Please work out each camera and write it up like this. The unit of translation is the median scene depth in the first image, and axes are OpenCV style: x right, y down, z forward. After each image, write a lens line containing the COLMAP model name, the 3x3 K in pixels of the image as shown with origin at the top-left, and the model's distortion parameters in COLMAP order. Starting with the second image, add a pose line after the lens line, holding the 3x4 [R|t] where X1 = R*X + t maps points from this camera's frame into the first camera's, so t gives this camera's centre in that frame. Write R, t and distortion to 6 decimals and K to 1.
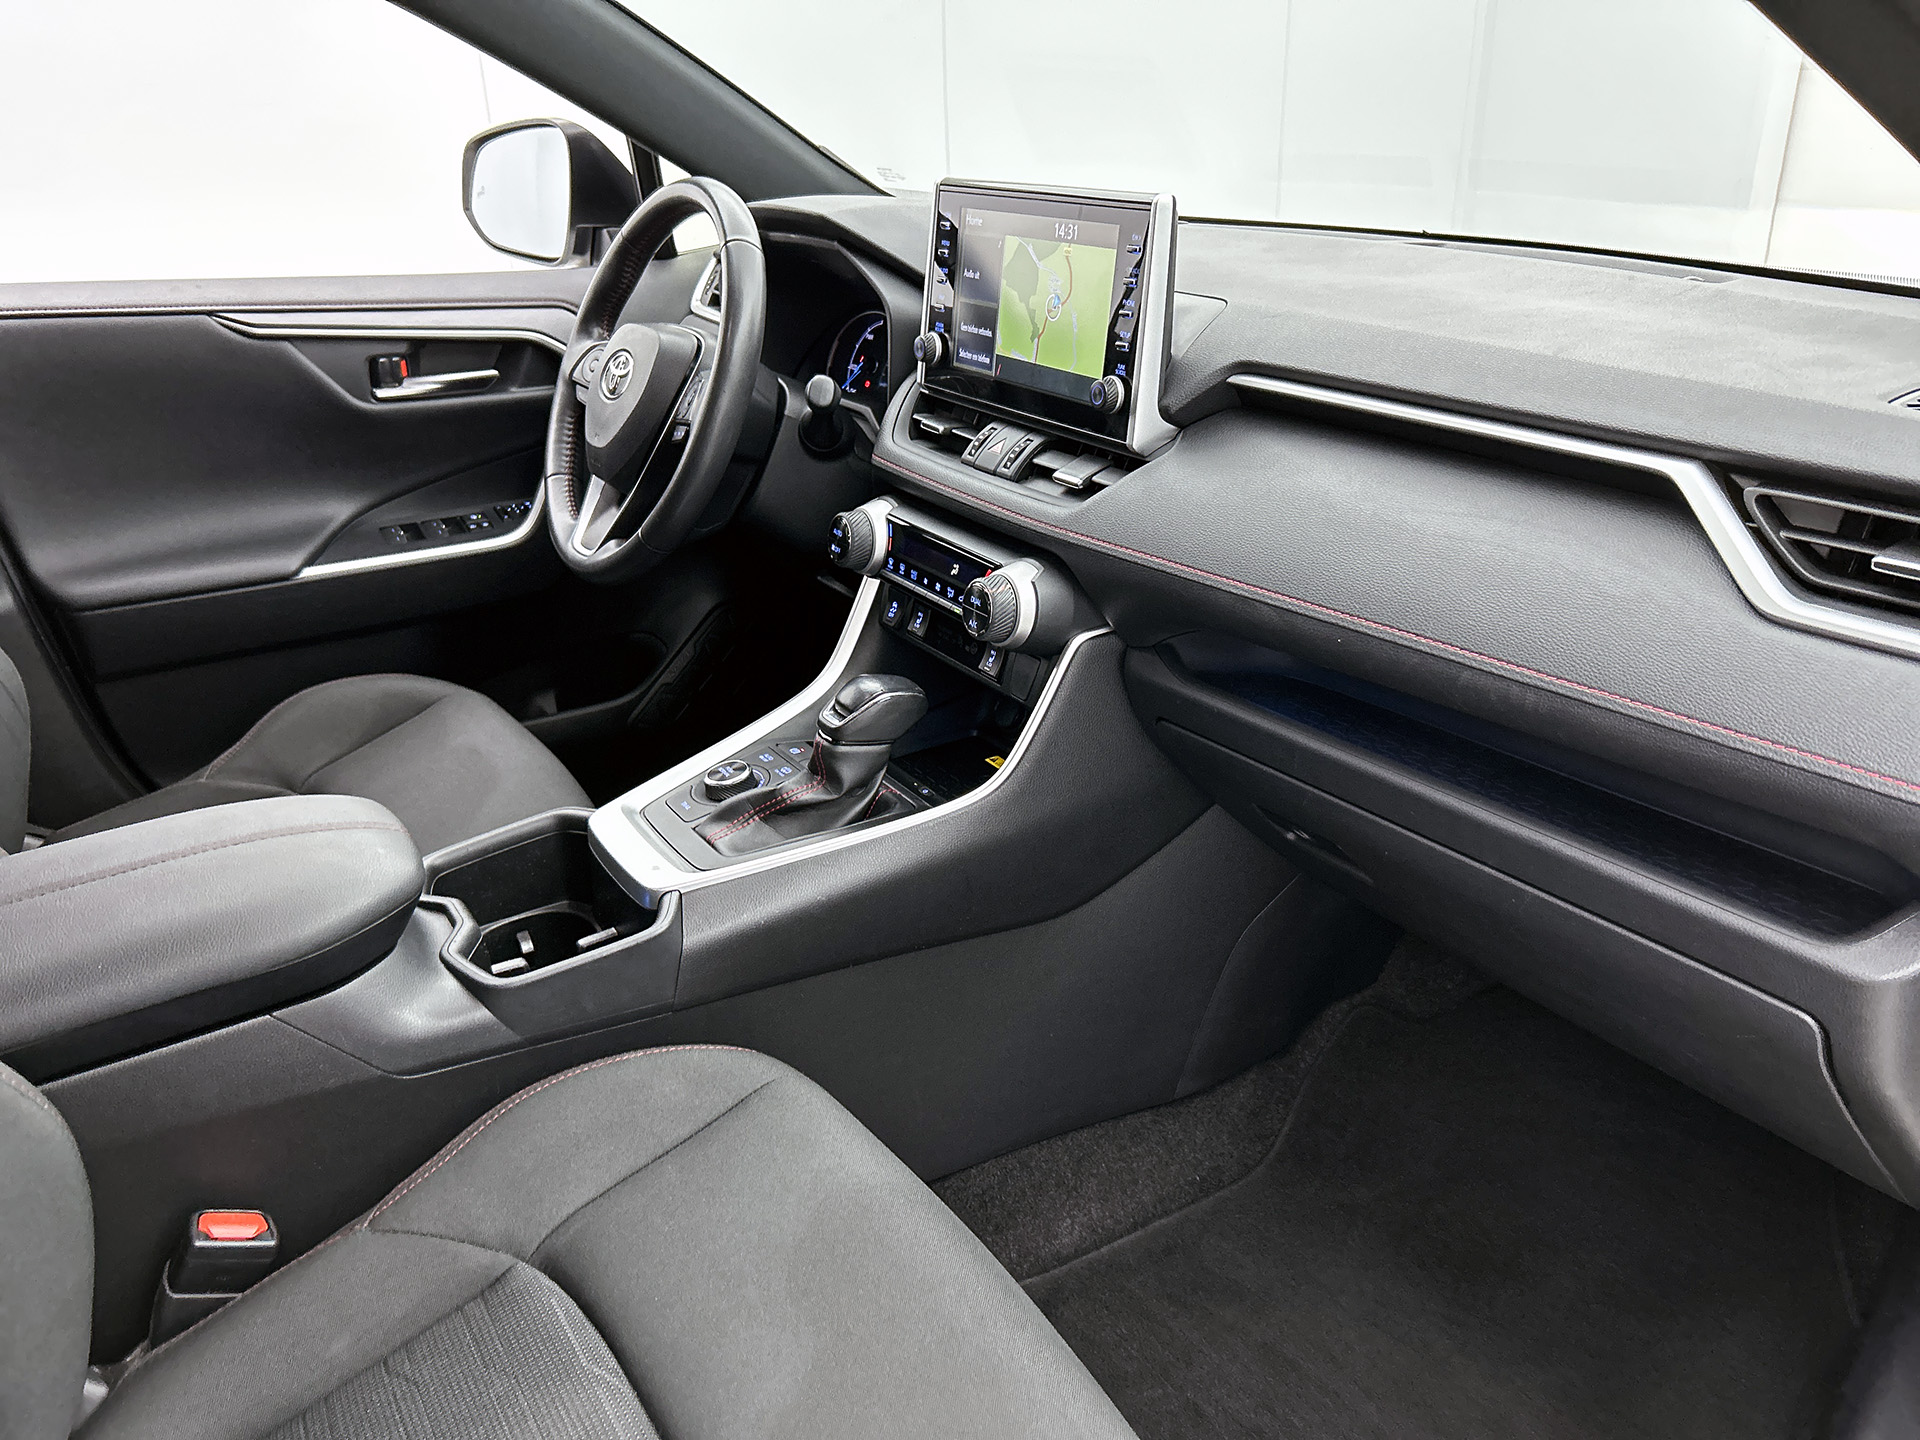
lens RADIAL K [[1451.9, 0, 897.9], [0, 1451.9, 714.7], [0, 0, 1]] dist [0.030349, -0.014959]
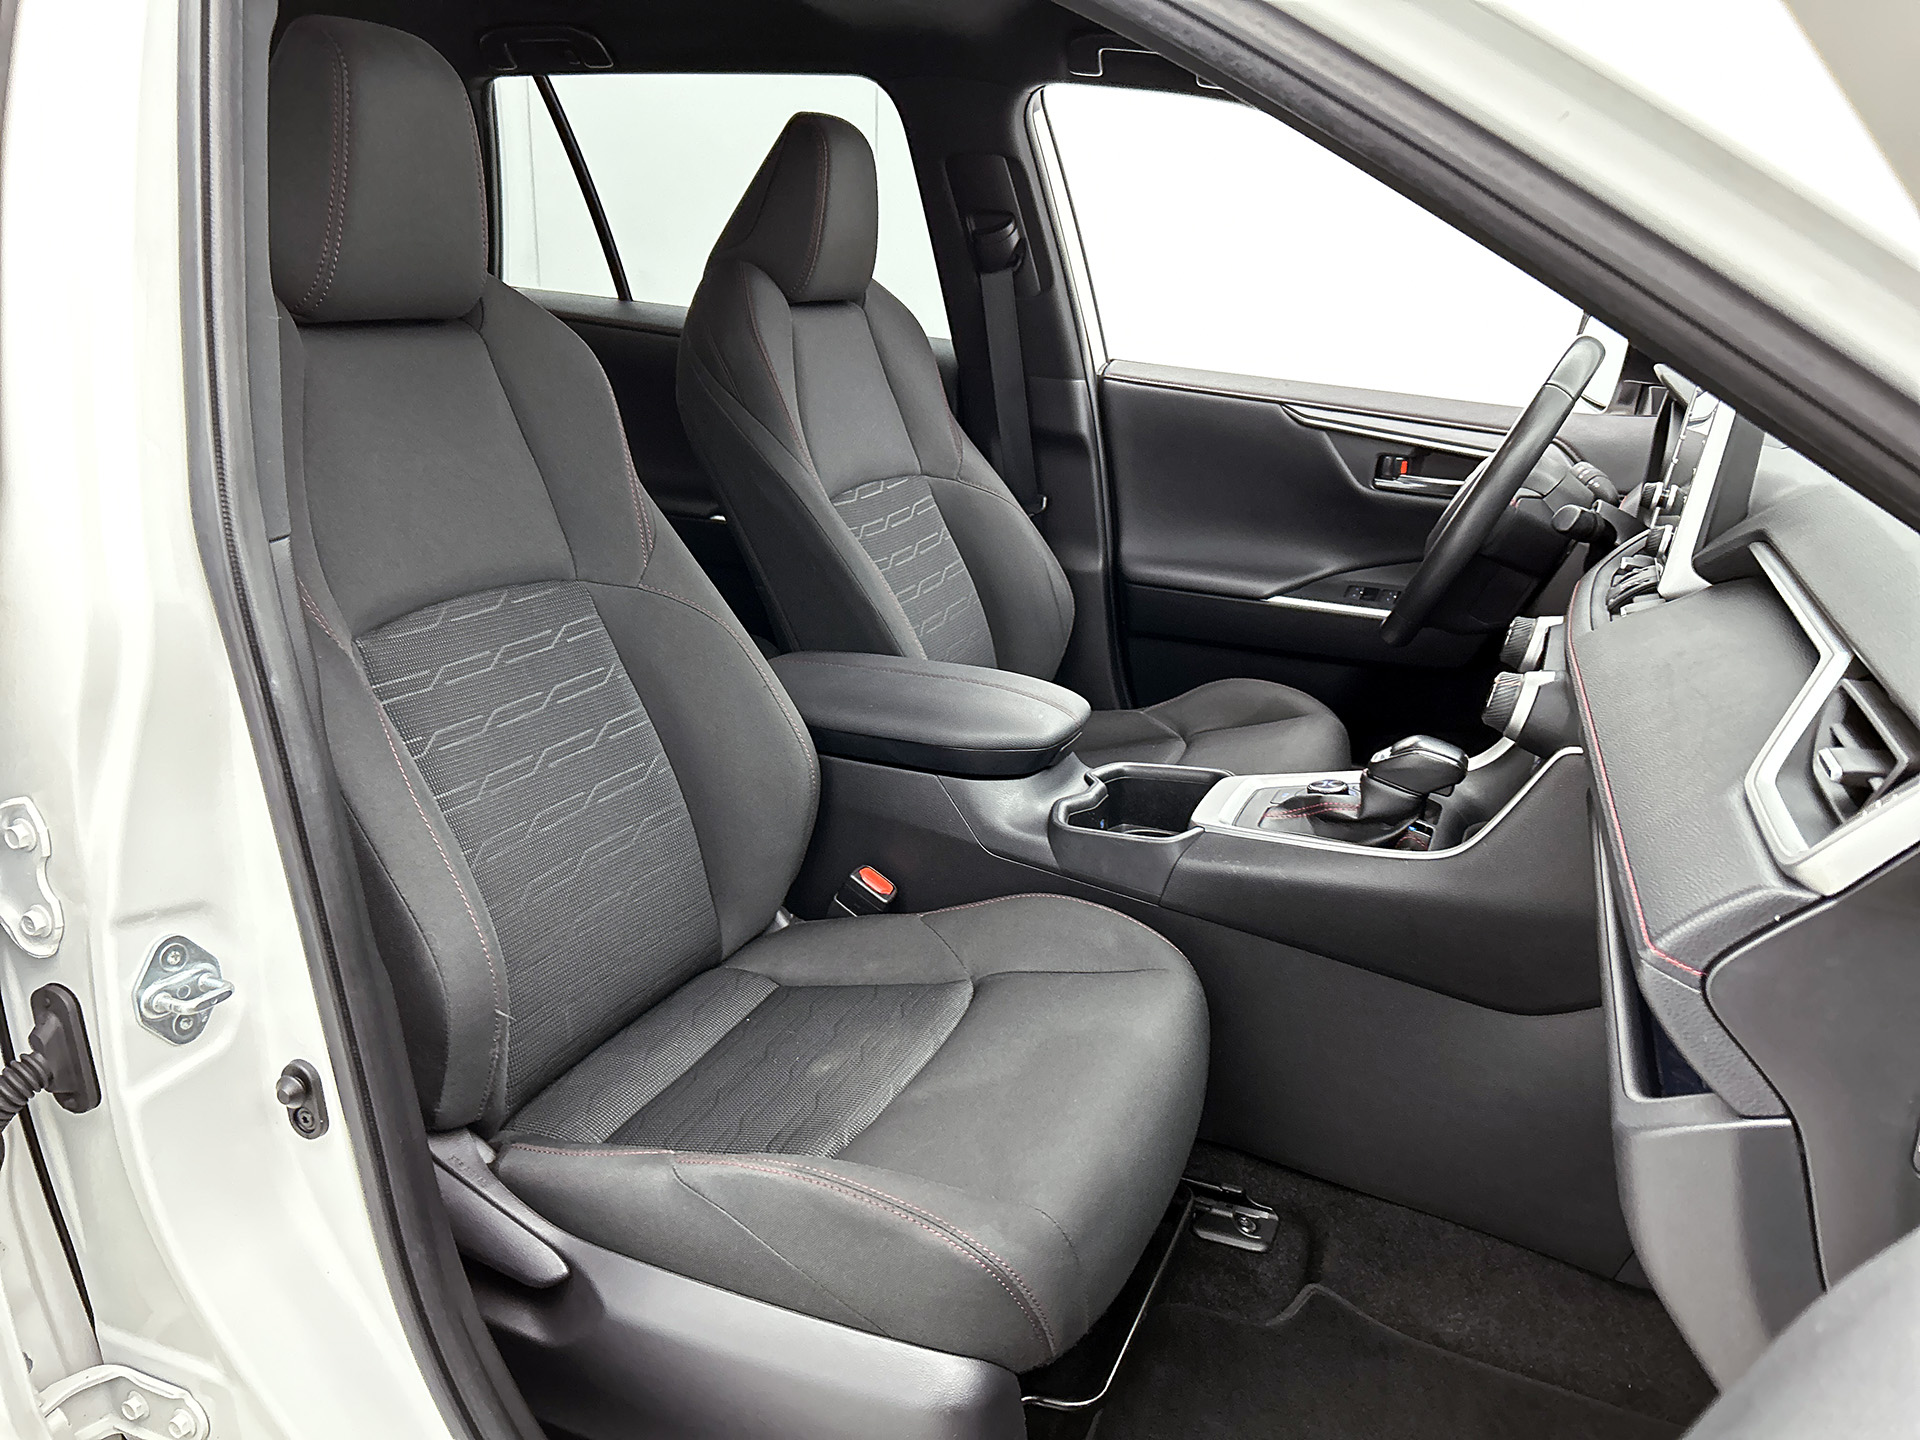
lens RADIAL K [[1451.9, 0, 954.8], [0, 1451.9, 724.4], [0, 0, 1]] dist [0.030349, -0.014959]
pose [[0.560991, 0.293755, -0.773949, 0.505087], [-0.369177, 0.925581, 0.083713, 0.004246], [0.740944, 0.238762, 0.627690, -0.016784]]
